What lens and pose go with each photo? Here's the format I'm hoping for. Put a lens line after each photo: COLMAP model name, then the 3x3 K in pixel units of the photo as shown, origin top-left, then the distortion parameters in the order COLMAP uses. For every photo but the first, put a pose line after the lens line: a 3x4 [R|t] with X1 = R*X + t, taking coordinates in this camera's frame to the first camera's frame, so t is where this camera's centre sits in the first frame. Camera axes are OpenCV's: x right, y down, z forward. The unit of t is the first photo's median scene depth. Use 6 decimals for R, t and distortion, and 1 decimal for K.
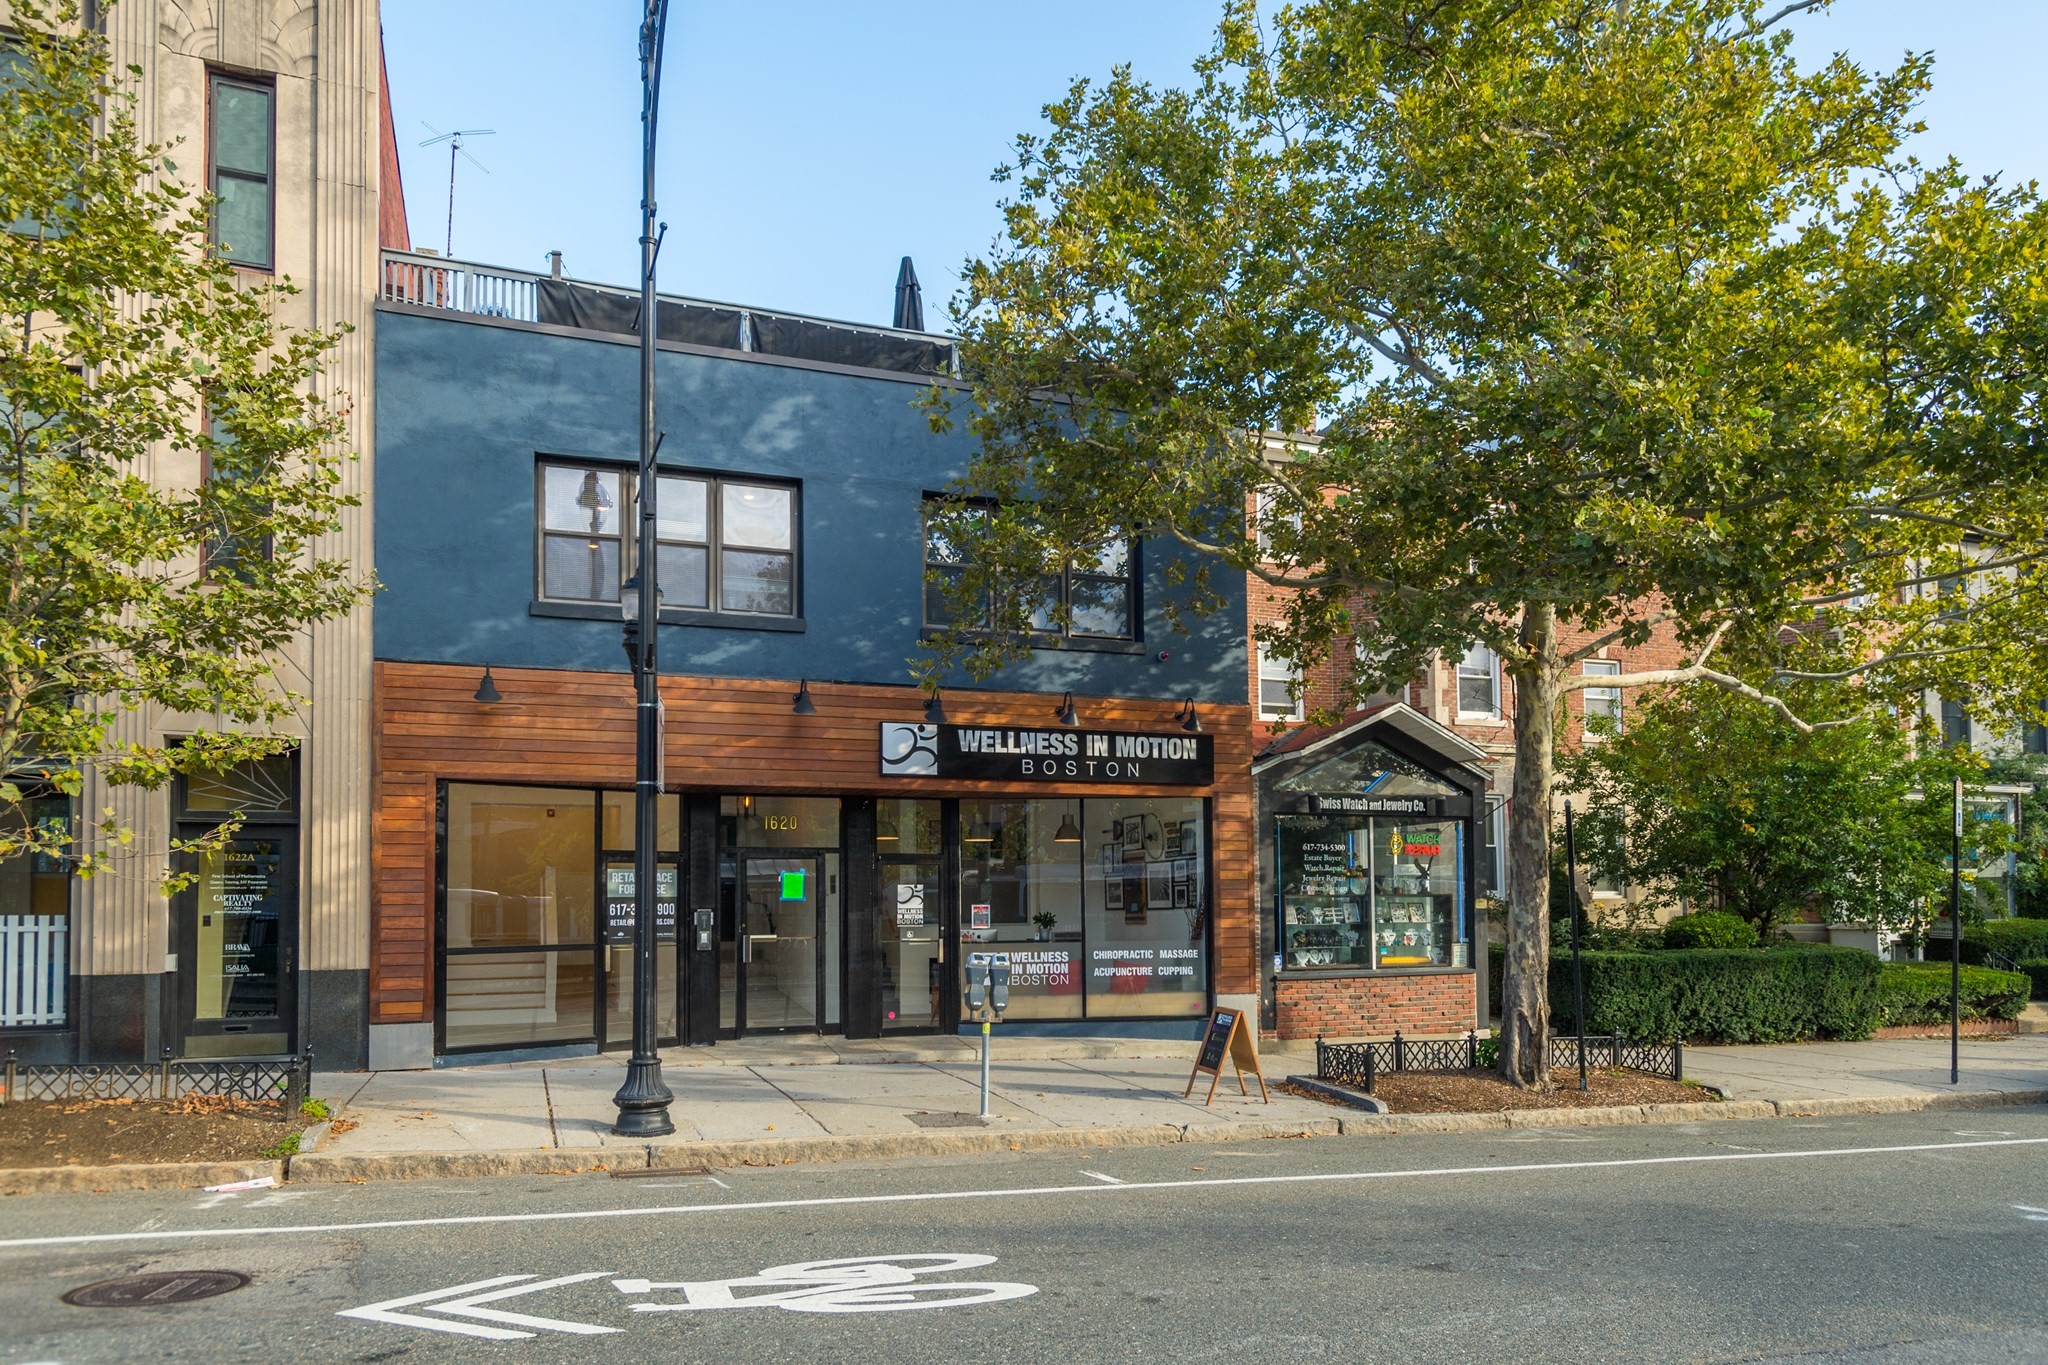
lens RADIAL K [[1225.5, 0, 1024.0], [0, 1225.5, 682.5], [0, 0, 1]] dist [0.025421, -0.017013]
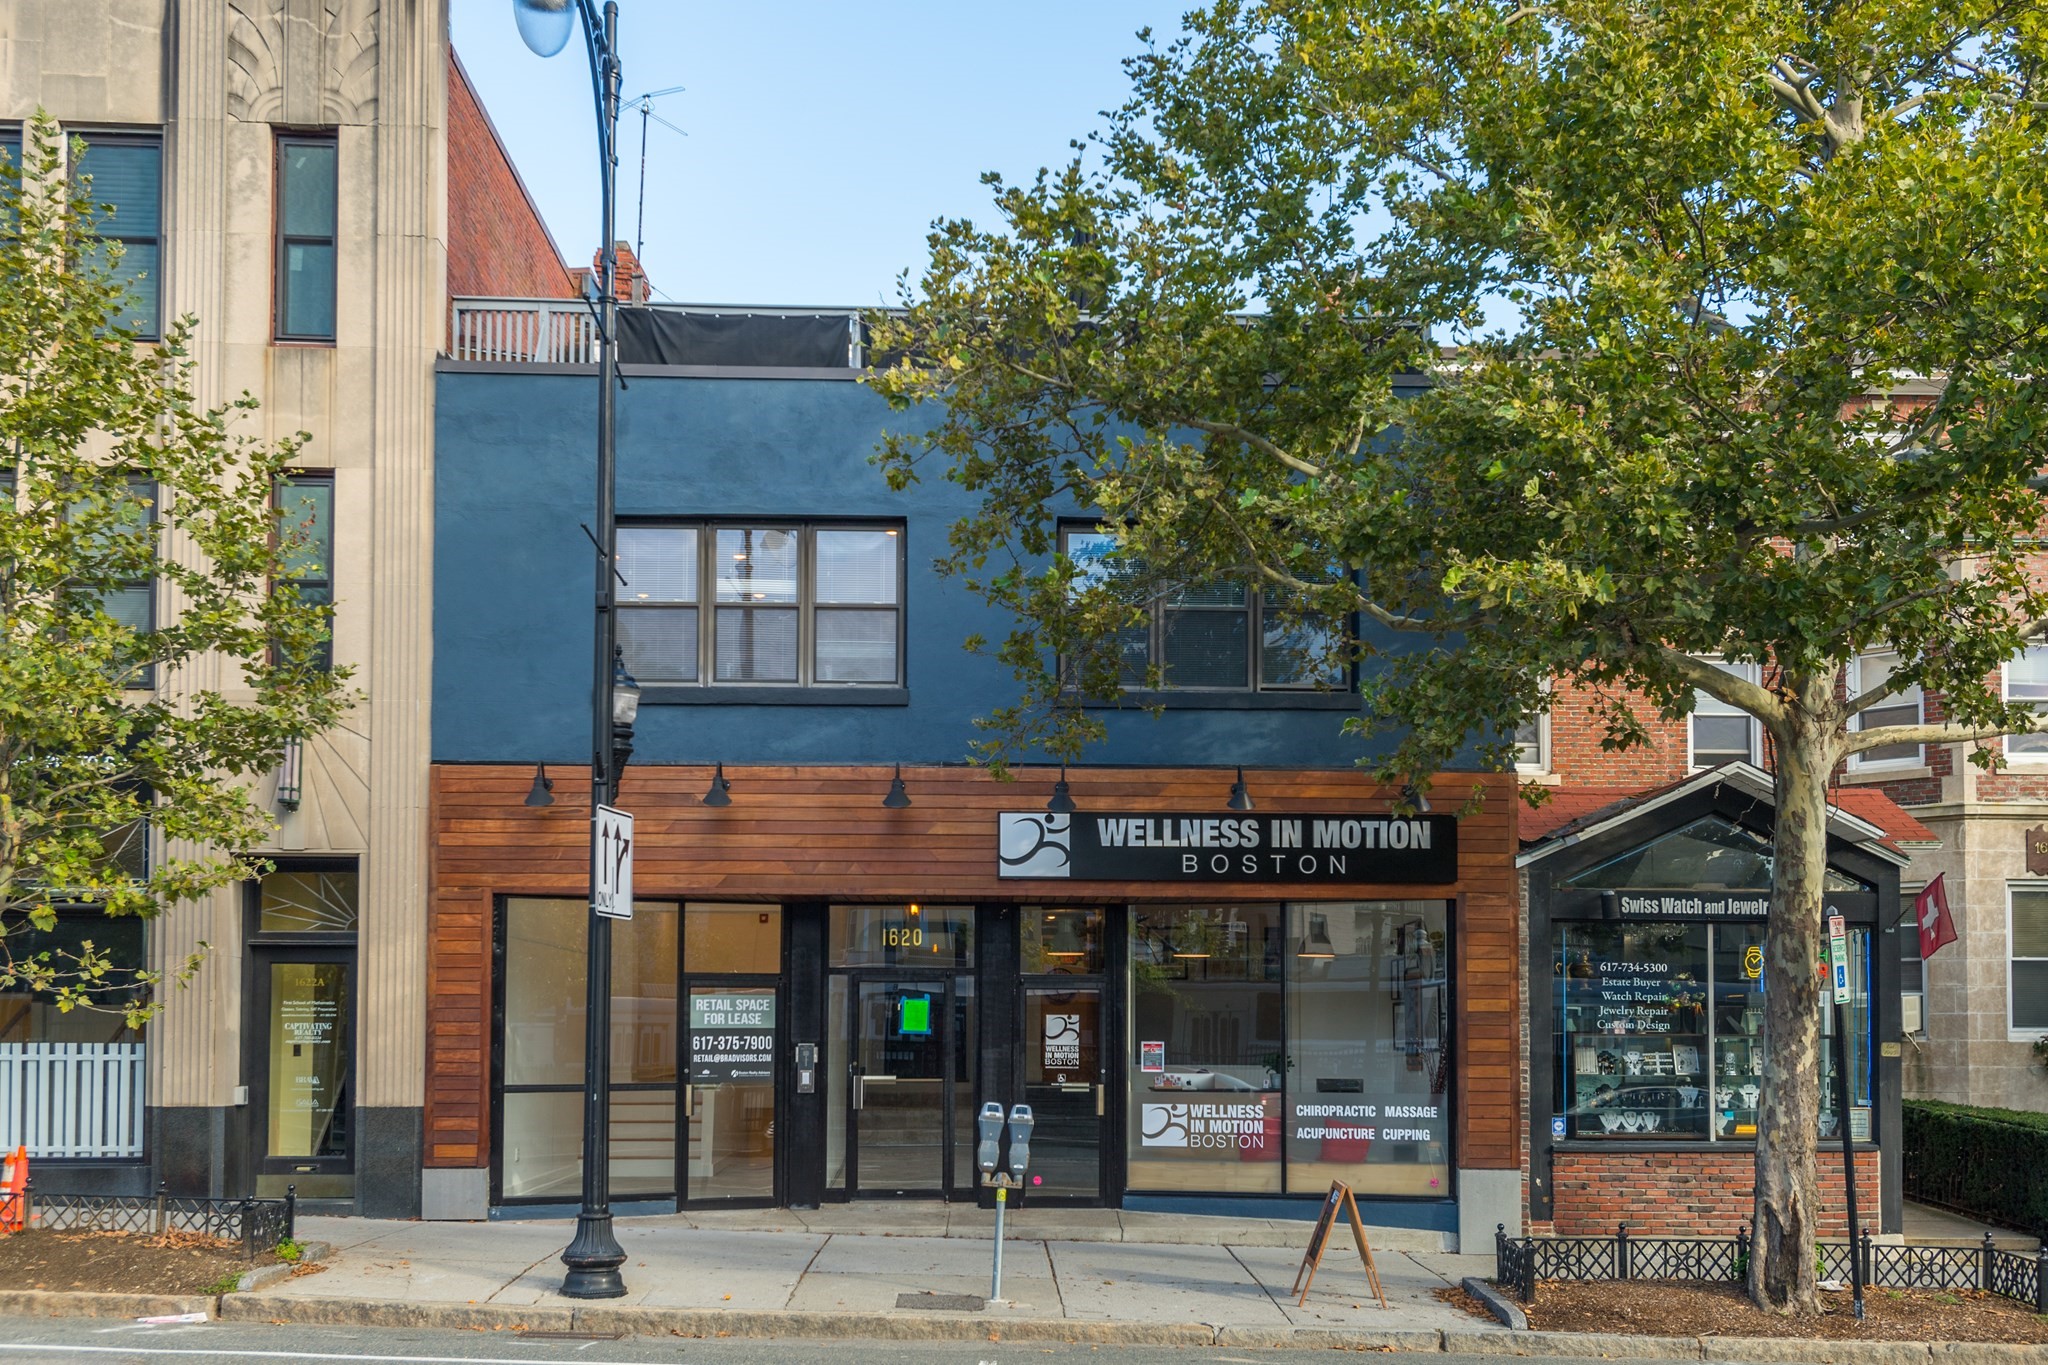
lens RADIAL K [[1731.6, 0, 1024.0], [0, 1731.6, 682.5], [0, 0, 1]] dist [0.044105, -0.042318]
pose [[0.954812, -0.049065, -0.293131, 0.237386], [0.043168, 0.998715, -0.026556, -0.021985], [0.294057, 0.012702, 0.955703, -0.083714]]
